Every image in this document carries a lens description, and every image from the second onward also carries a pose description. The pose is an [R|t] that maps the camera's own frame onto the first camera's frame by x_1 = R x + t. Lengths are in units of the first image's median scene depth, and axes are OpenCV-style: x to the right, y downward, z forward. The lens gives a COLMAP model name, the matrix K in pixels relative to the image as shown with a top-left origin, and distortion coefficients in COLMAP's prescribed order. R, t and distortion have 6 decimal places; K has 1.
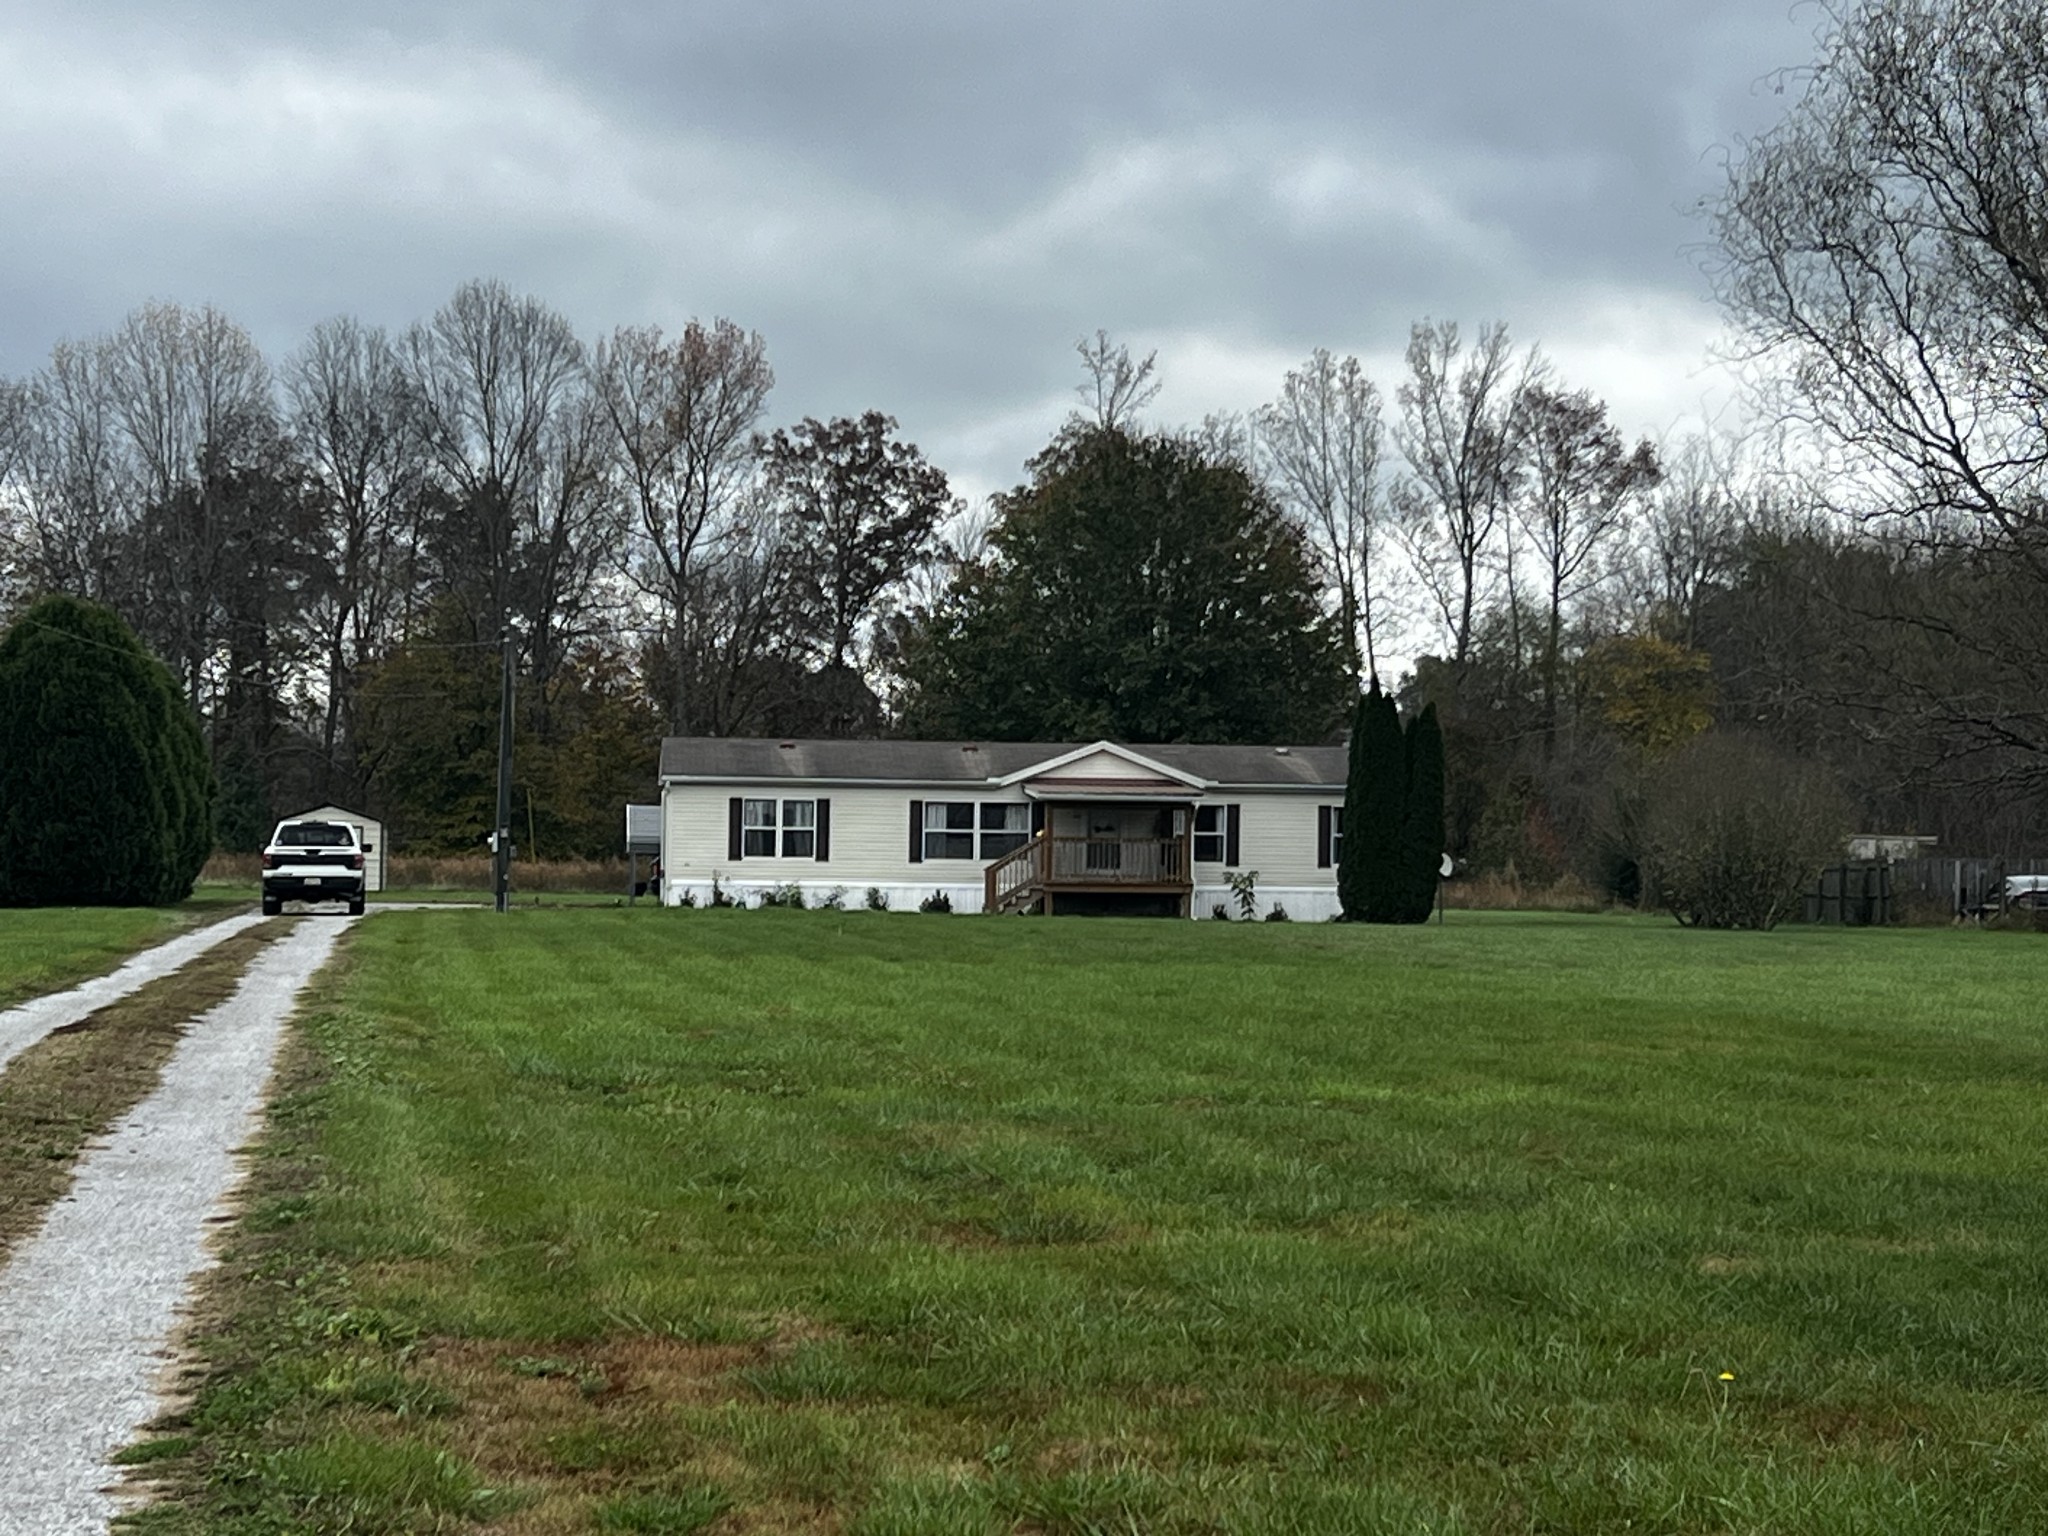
lens RADIAL K [[2101.5, 0, 1025.3], [0, 2101.5, 797.6], [0, 0, 1]] dist [0.004867, 0.020076]
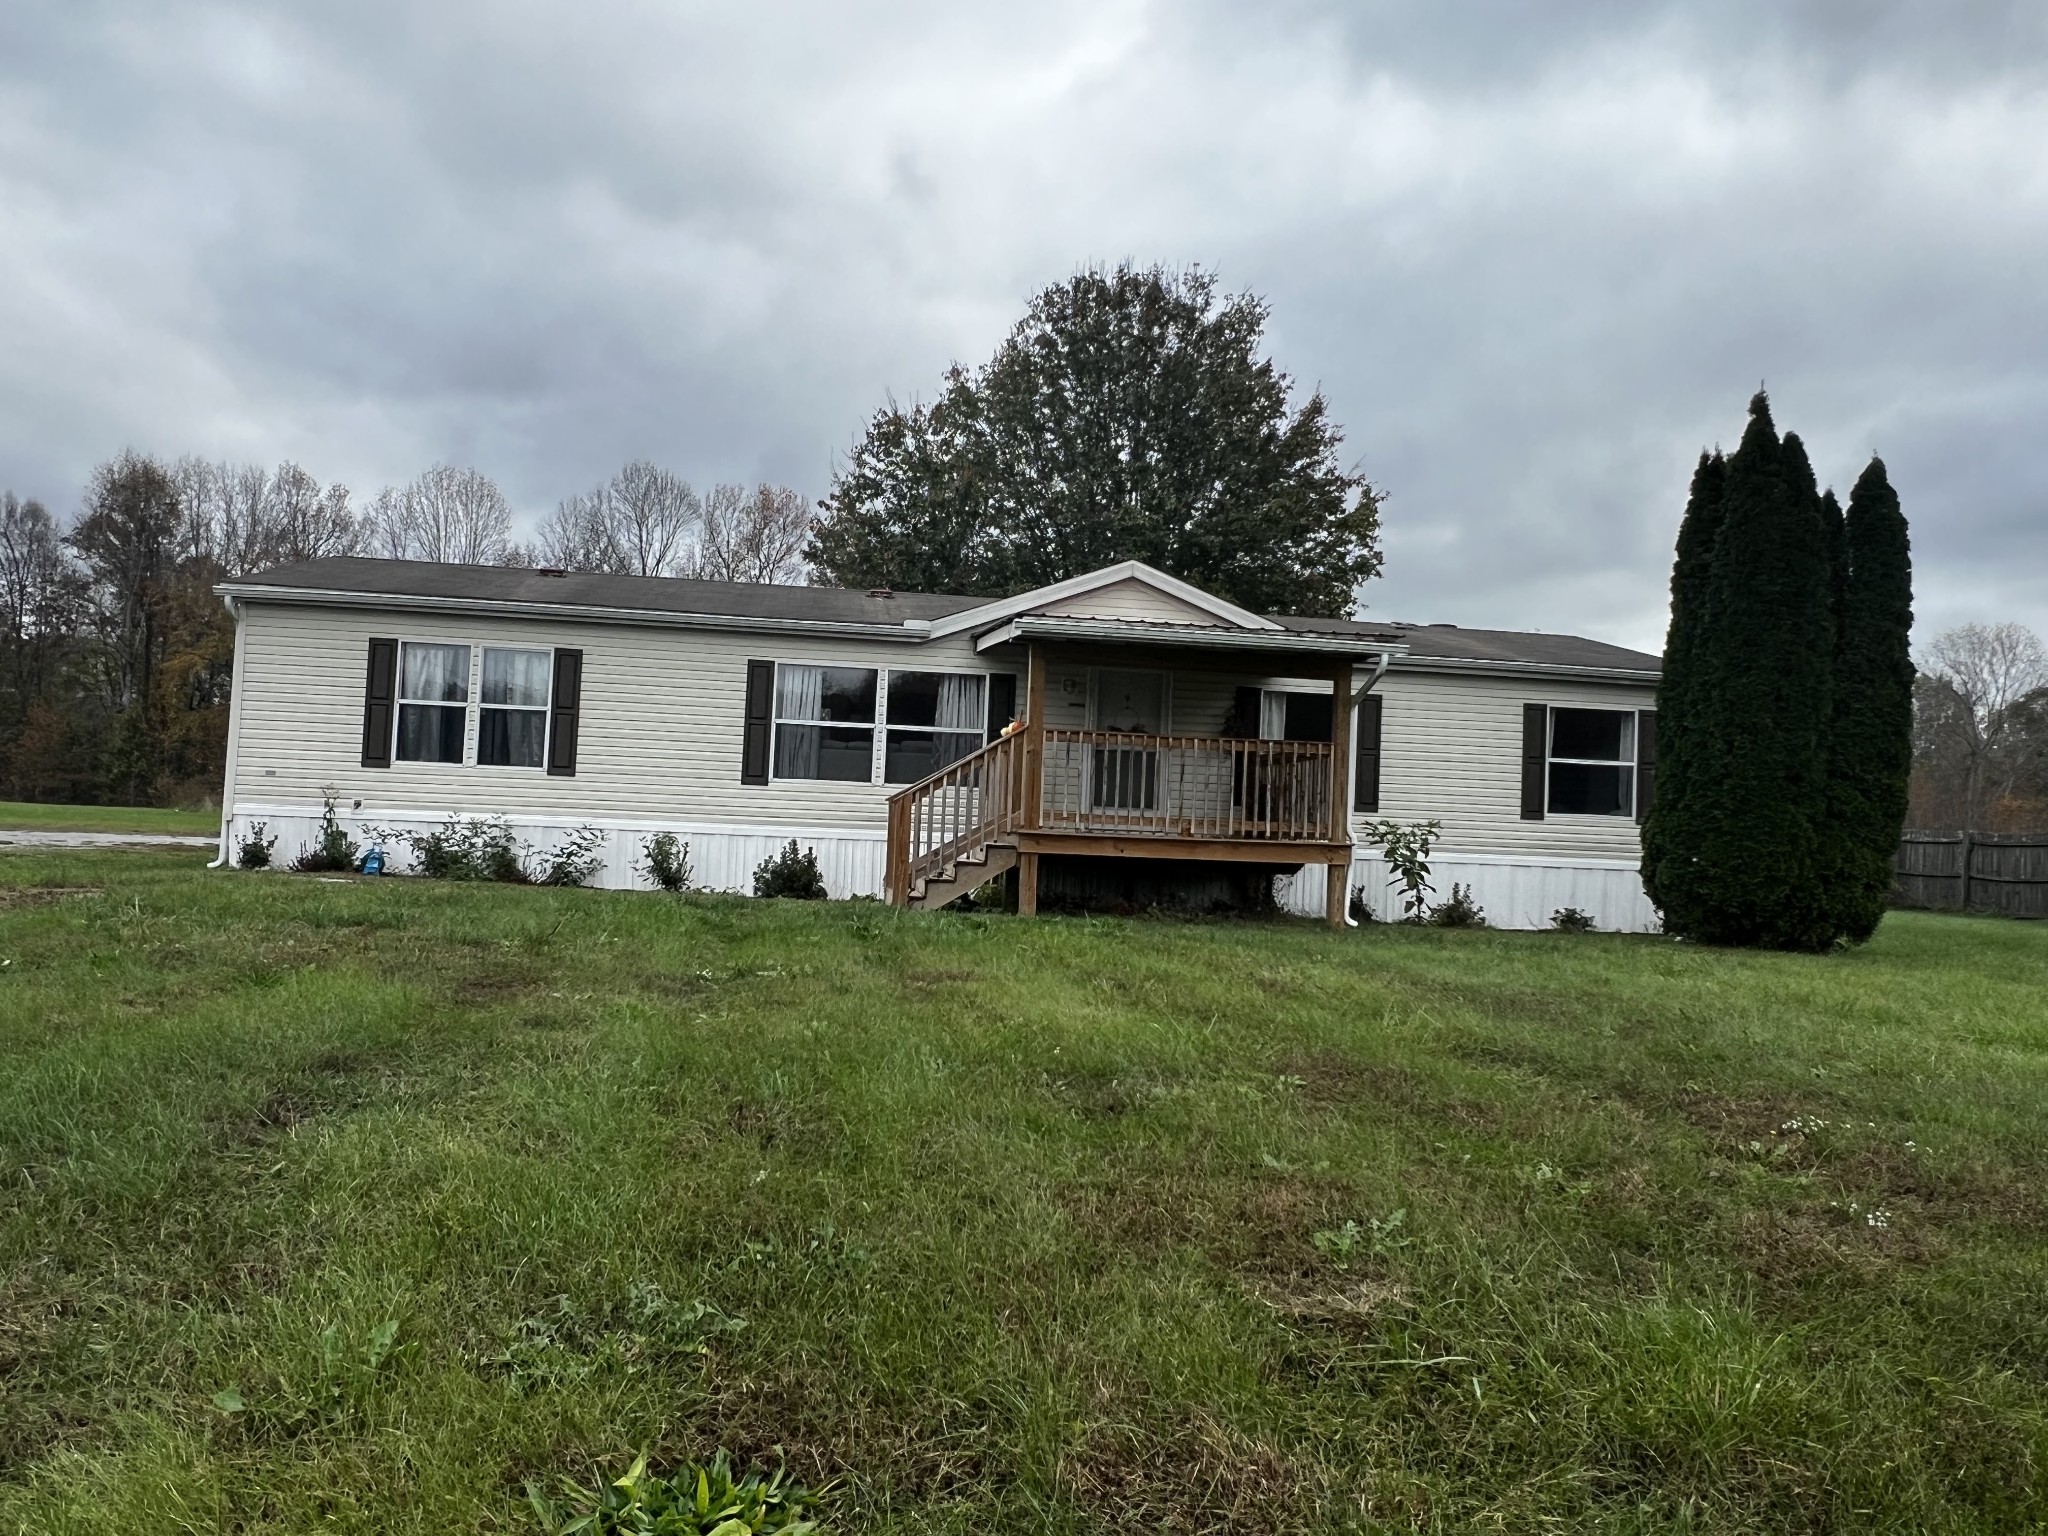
lens RADIAL K [[1138.0, 0, 1030.8], [0, 1138.0, 746.6], [0, 0, 1]] dist [0.001296, 0.000559]
pose [[0.997275, 0.034120, 0.065403, -0.003852], [-0.031838, 0.998858, -0.035619, 0.024285], [-0.066543, 0.033439, 0.997223, 0.599069]]
